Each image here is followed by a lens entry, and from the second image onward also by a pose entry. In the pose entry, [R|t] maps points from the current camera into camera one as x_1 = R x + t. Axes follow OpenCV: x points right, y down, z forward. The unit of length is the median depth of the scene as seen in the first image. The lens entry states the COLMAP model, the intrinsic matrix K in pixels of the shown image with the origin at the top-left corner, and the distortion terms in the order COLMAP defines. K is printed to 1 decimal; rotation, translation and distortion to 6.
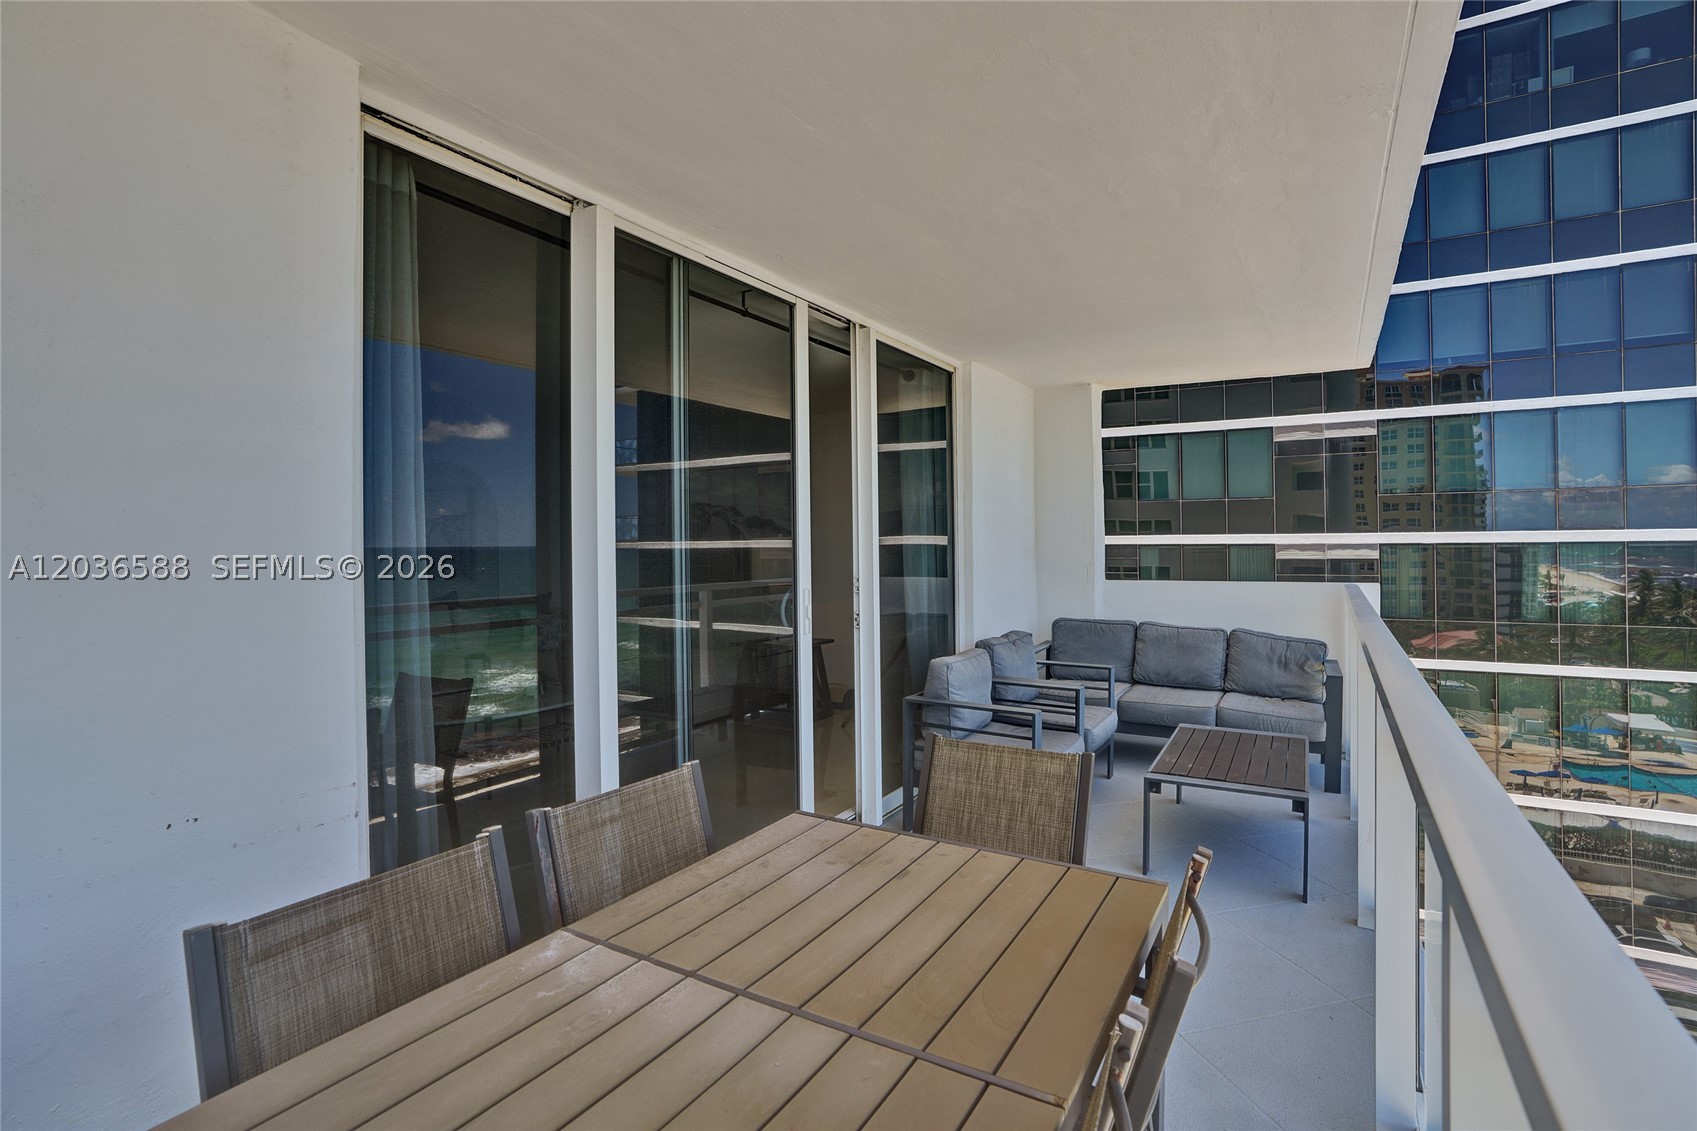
lens RADIAL K [[809.3, 0, 842.1], [0, 809.3, 555.6], [0, 0, 1]] dist [-0.042974, 0.011173]
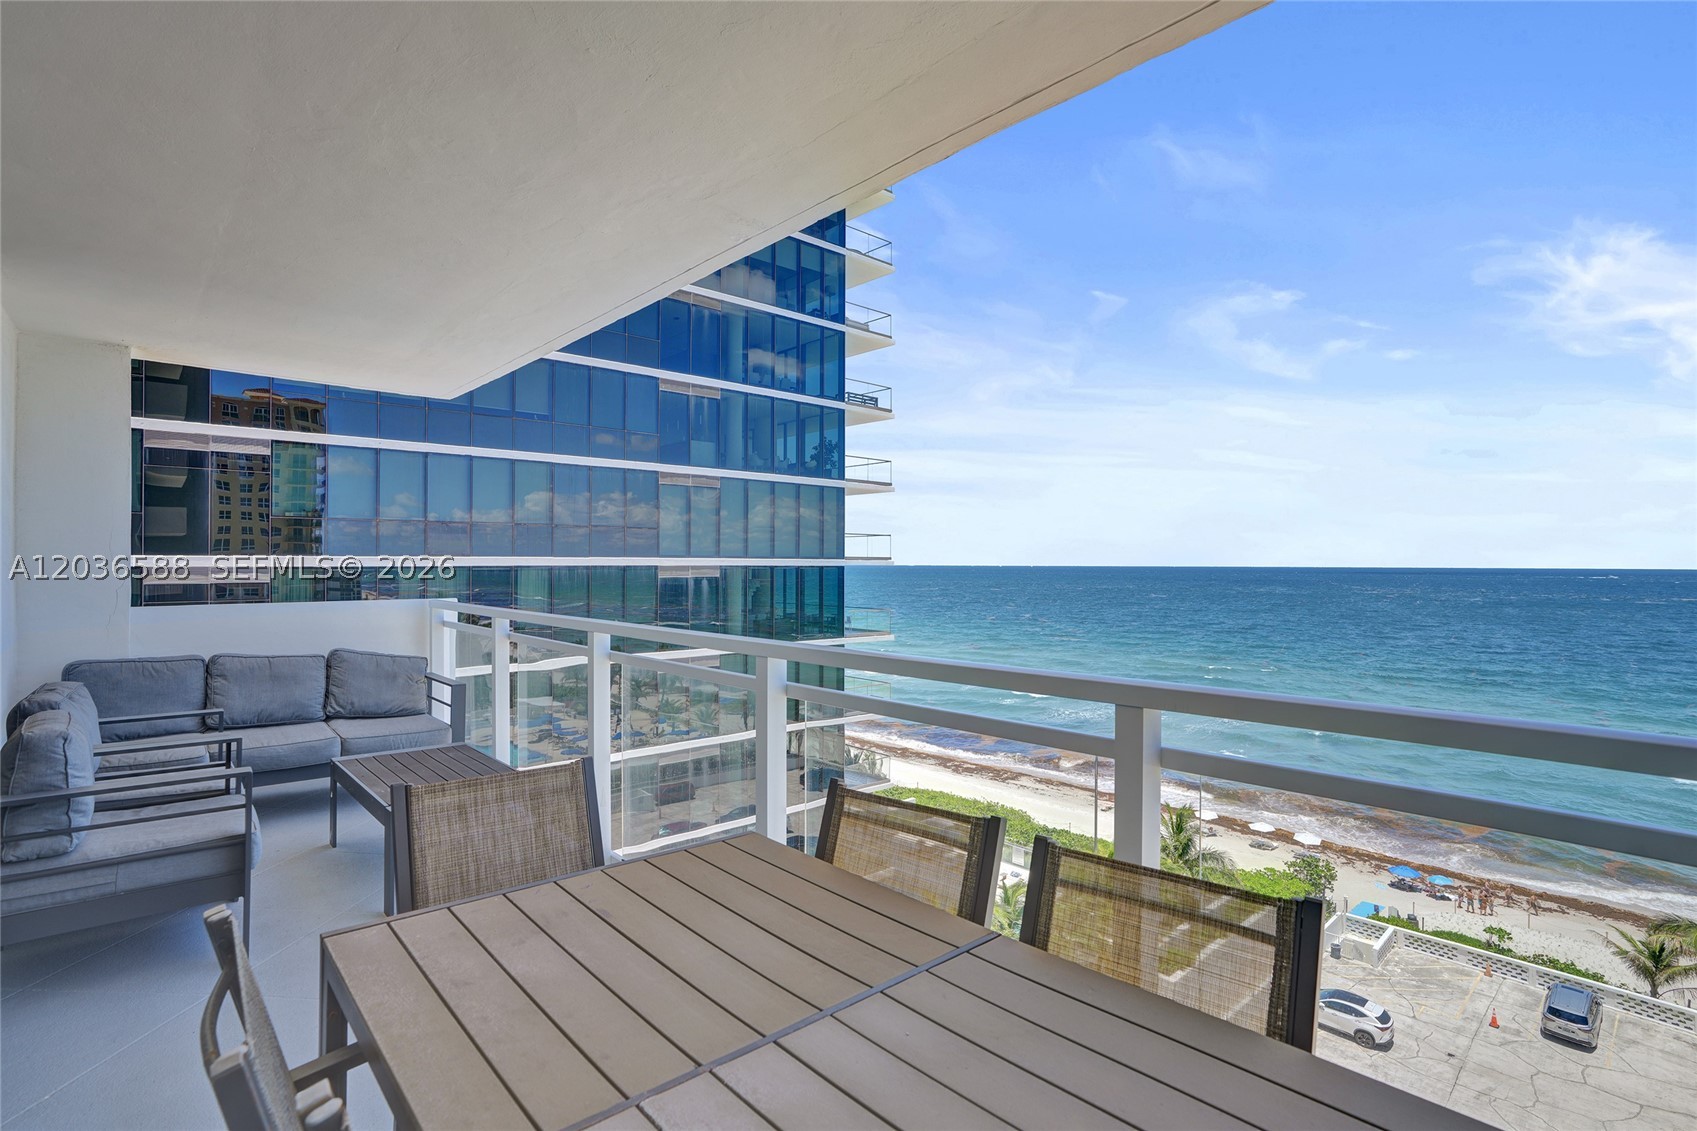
lens RADIAL K [[809.3, 0, 852.3], [0, 809.3, 568.7], [0, 0, 1]] dist [-0.042974, 0.011173]
pose [[0.318615, -0.002432, 0.947881, -0.188695], [0.015415, 0.999878, -0.002617, 0.006773], [-0.947759, 0.015445, 0.318613, 0.127637]]
